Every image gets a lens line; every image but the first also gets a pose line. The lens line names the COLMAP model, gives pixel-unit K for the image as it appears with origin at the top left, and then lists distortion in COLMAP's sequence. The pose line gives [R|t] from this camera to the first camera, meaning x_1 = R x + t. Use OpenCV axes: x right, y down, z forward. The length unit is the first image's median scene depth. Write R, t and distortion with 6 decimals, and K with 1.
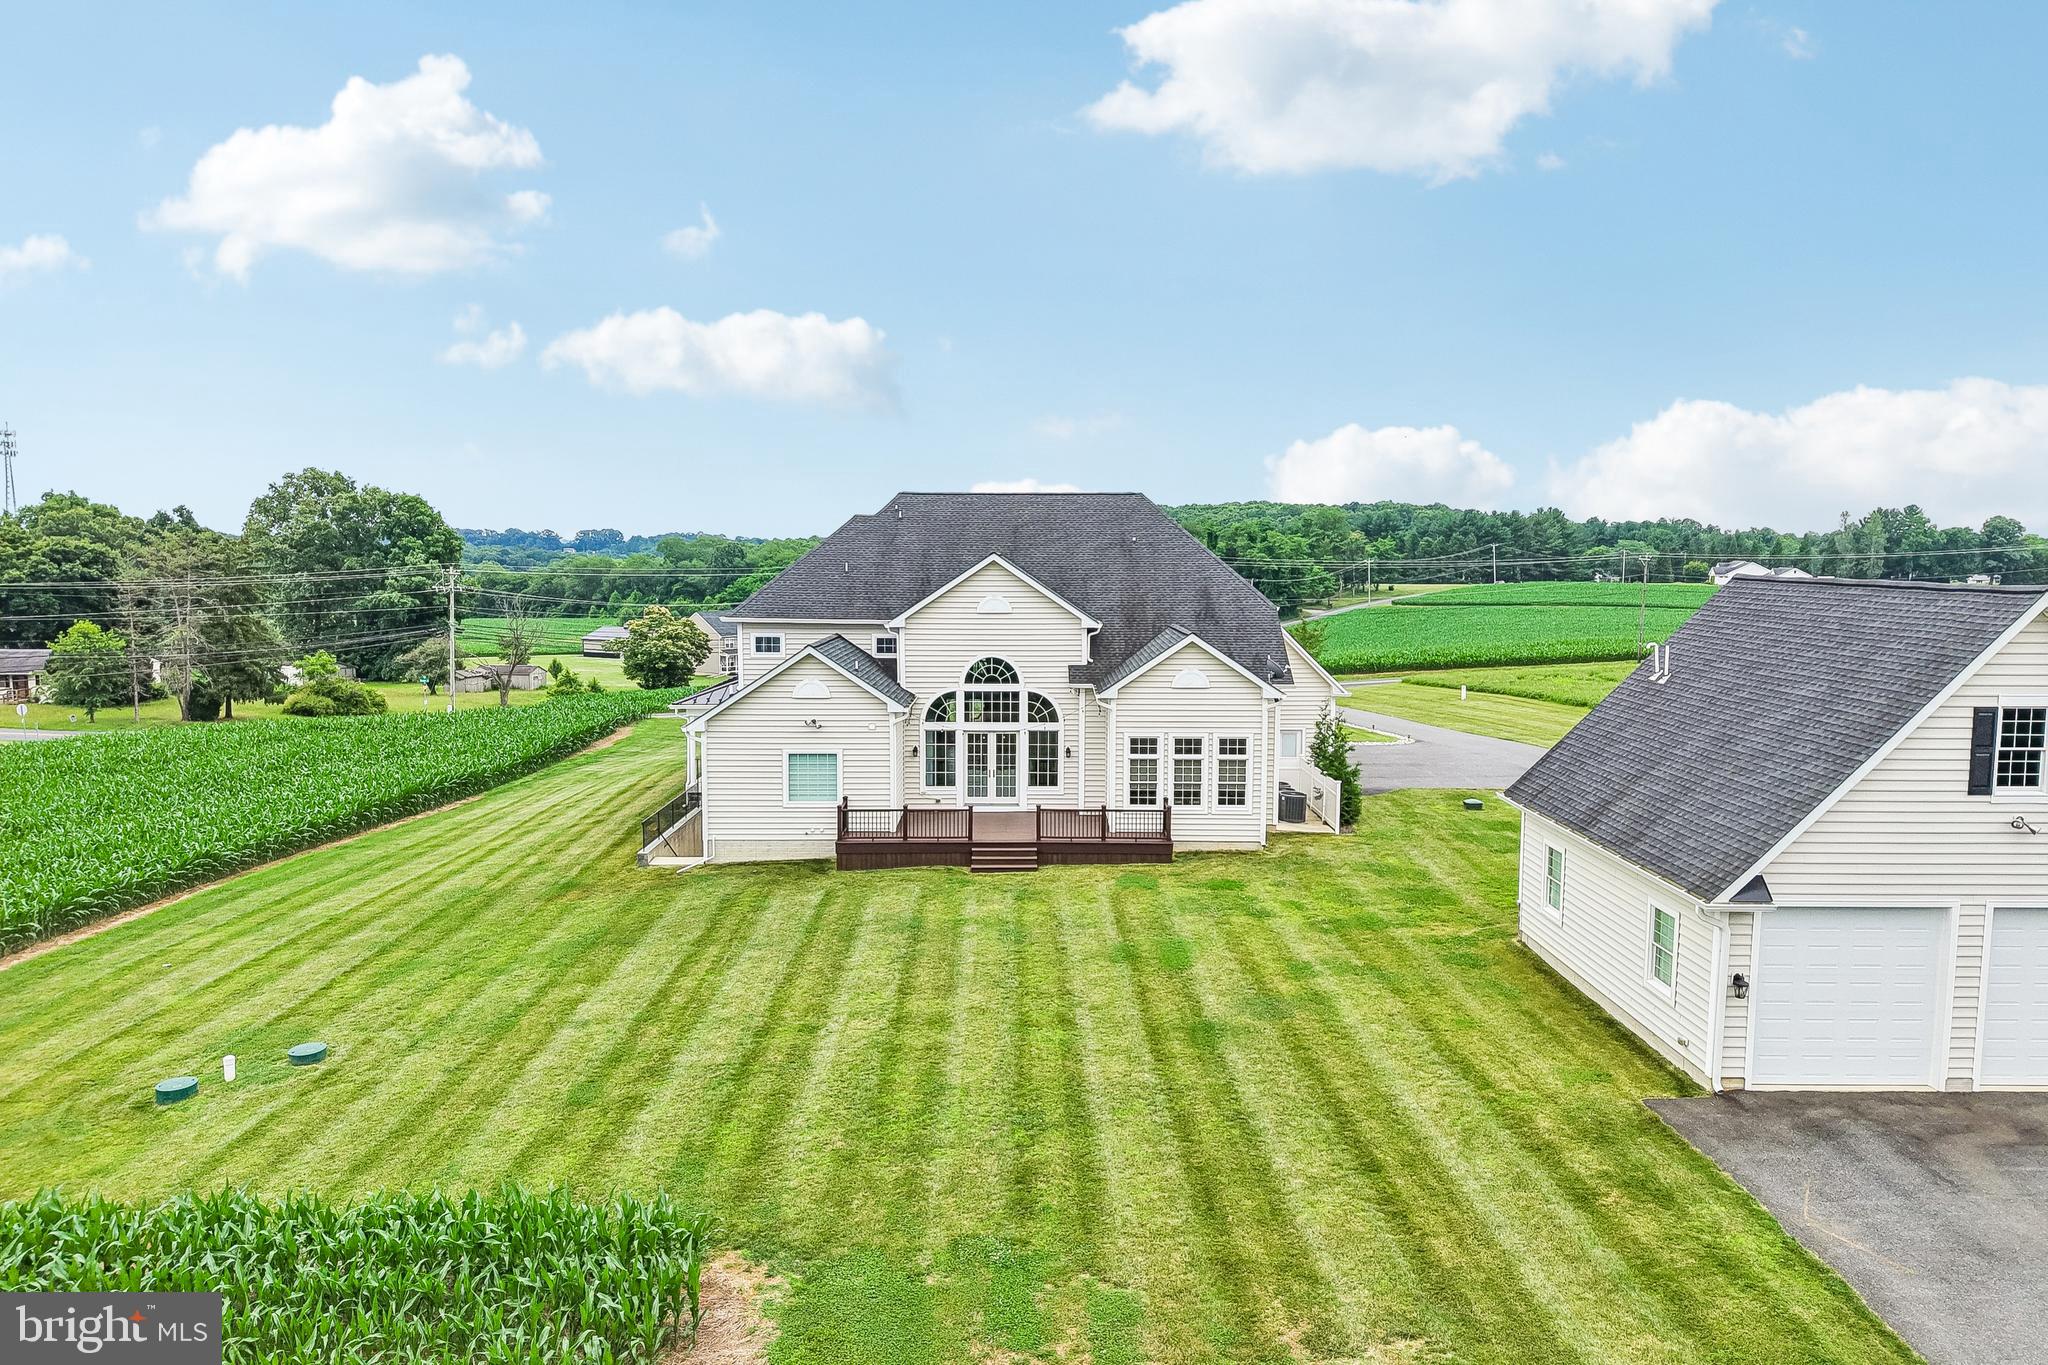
lens RADIAL K [[1367.8, 0, 1024.0], [0, 1367.8, 682.5], [0, 0, 1]] dist [0.032290, -0.031968]
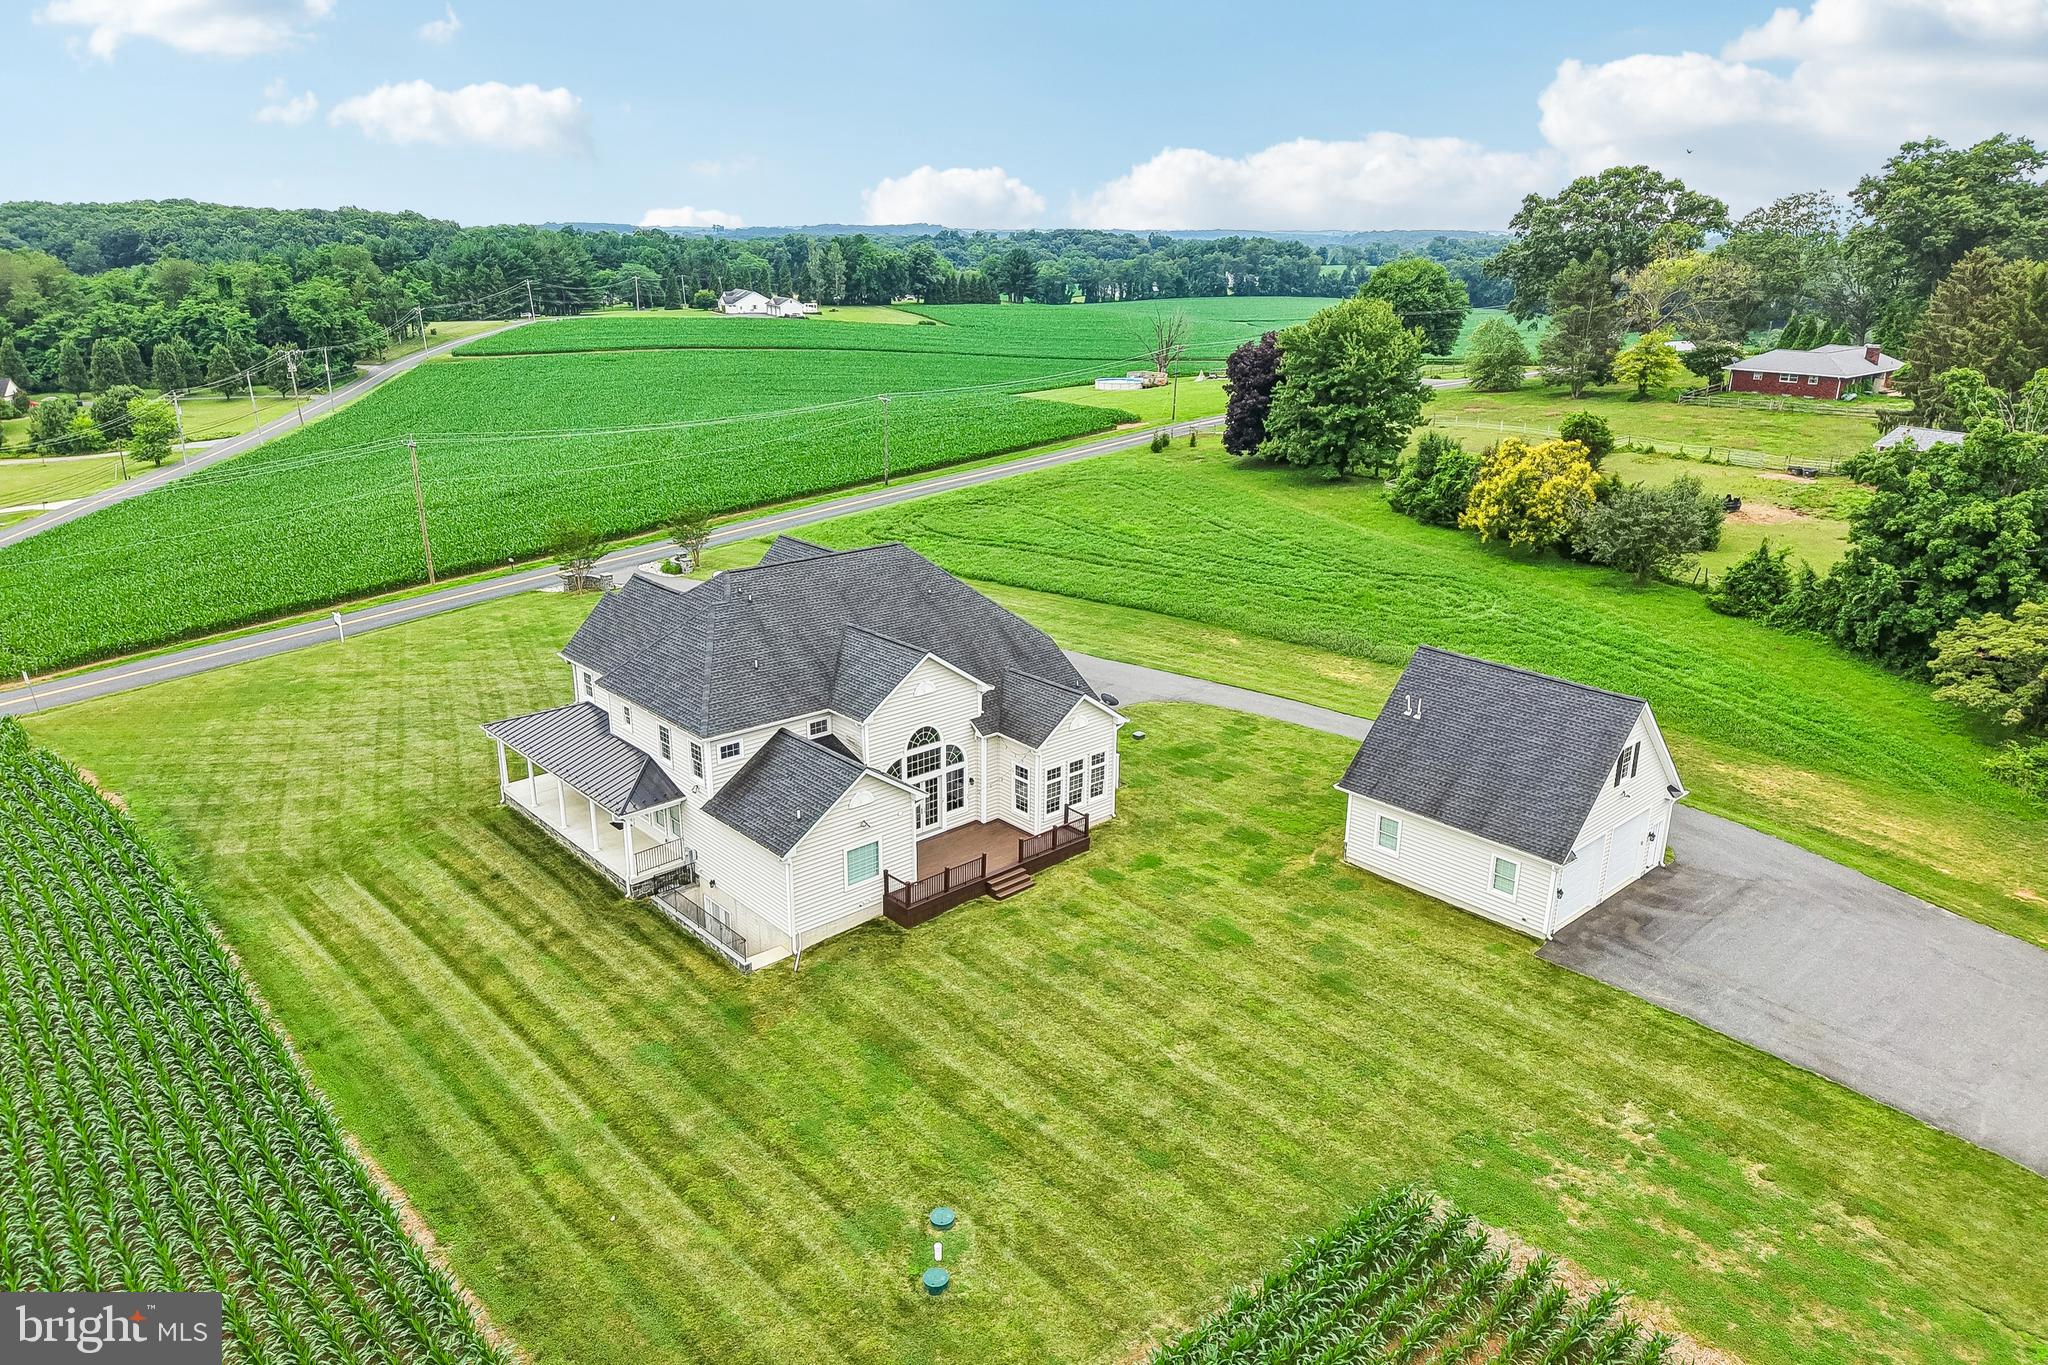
lens RADIAL K [[1374.9, 0, 1025.8], [0, 1374.9, 669.1], [0, 0, 1]] dist [0.032785, -0.034619]
pose [[0.743328, -0.201769, 0.637772, -0.809938], [0.063556, 0.970414, 0.232930, -0.387949], [-0.665901, -0.132609, 0.734160, -0.008578]]
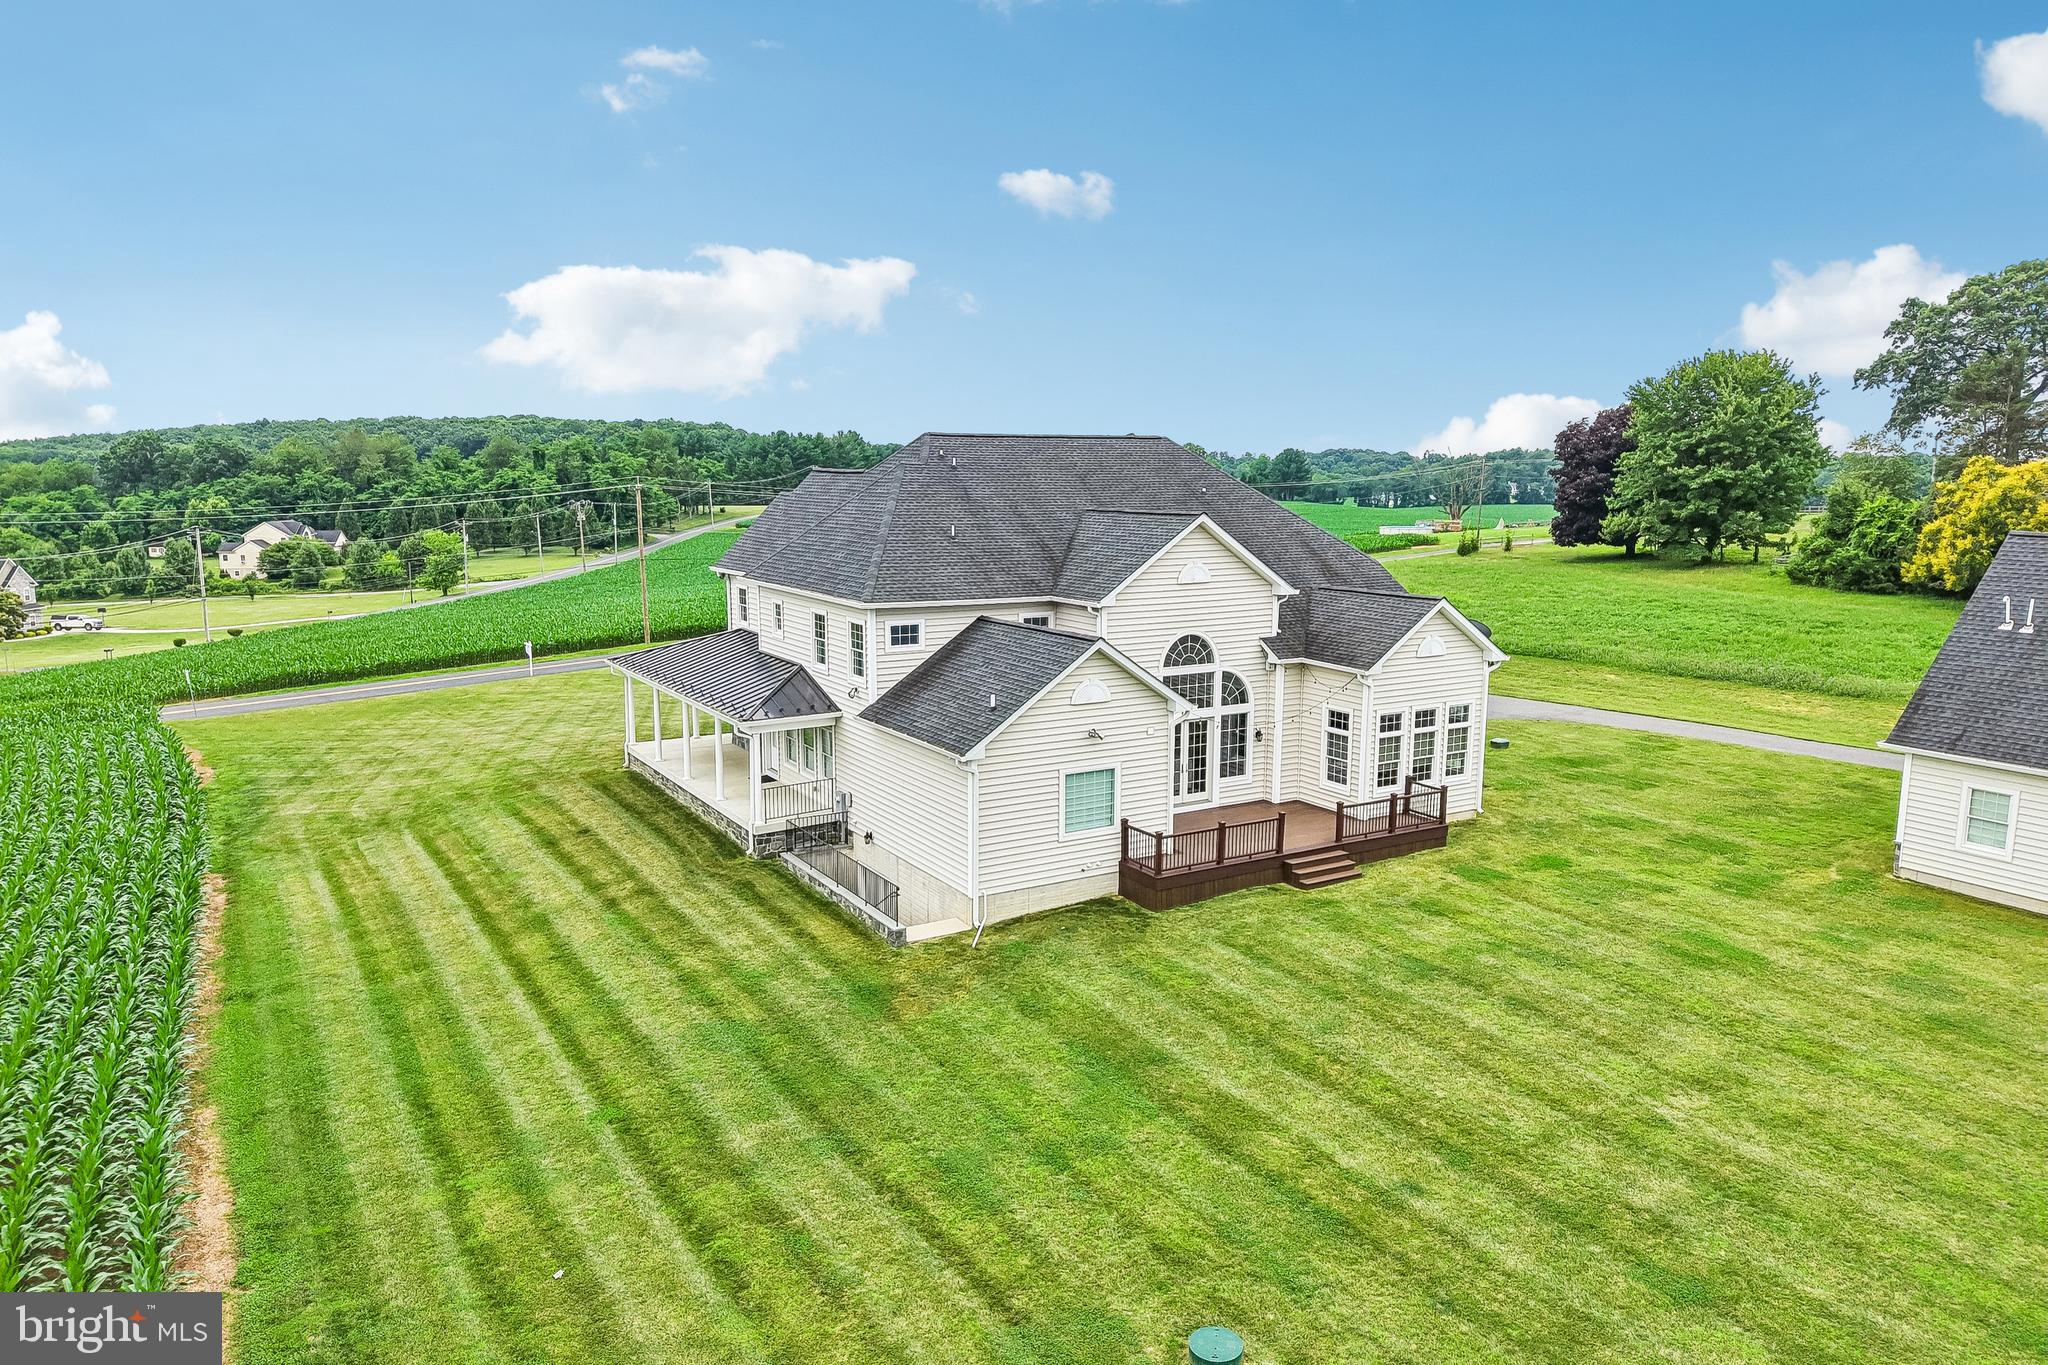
lens RADIAL K [[1374.9, 0, 1025.8], [0, 1374.9, 669.1], [0, 0, 1]] dist [0.032785, -0.034619]
pose [[0.856555, -0.076303, 0.510384, -0.588348], [0.051430, 0.996707, 0.062695, -0.059844], [-0.513487, -0.027453, 0.857658, 0.327735]]
